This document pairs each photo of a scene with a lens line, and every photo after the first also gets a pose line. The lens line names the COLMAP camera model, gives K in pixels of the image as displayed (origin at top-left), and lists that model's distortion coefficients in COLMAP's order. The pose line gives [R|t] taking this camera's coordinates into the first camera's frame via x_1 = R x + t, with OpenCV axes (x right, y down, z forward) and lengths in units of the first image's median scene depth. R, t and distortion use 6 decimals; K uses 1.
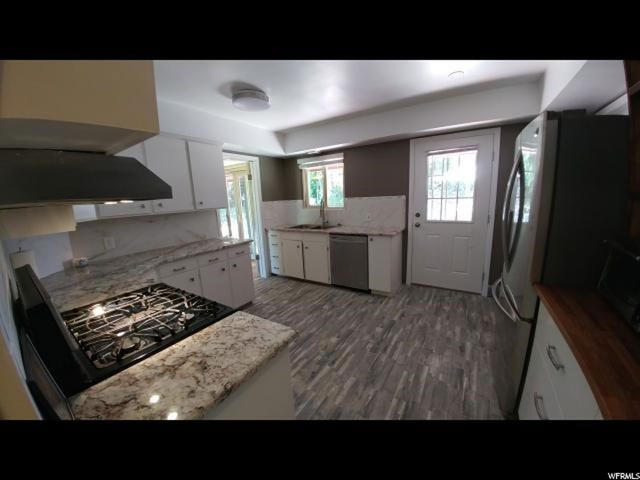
lens RADIAL K [[234.8, 0, 321.8], [0, 234.8, 237.0], [0, 0, 1]] dist [-0.041615, -0.009116]
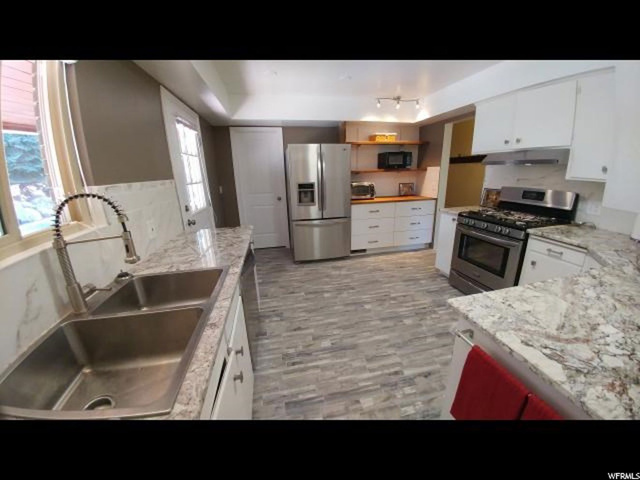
lens RADIAL K [[234.8, 0, 321.8], [0, 234.8, 237.0], [0, 0, 1]] dist [-0.041615, -0.009116]
pose [[-0.702757, -0.135964, 0.698317, -0.437269], [0.175540, 0.918080, 0.355408, -0.234843], [-0.689433, 0.372348, -0.621320, 1.466724]]
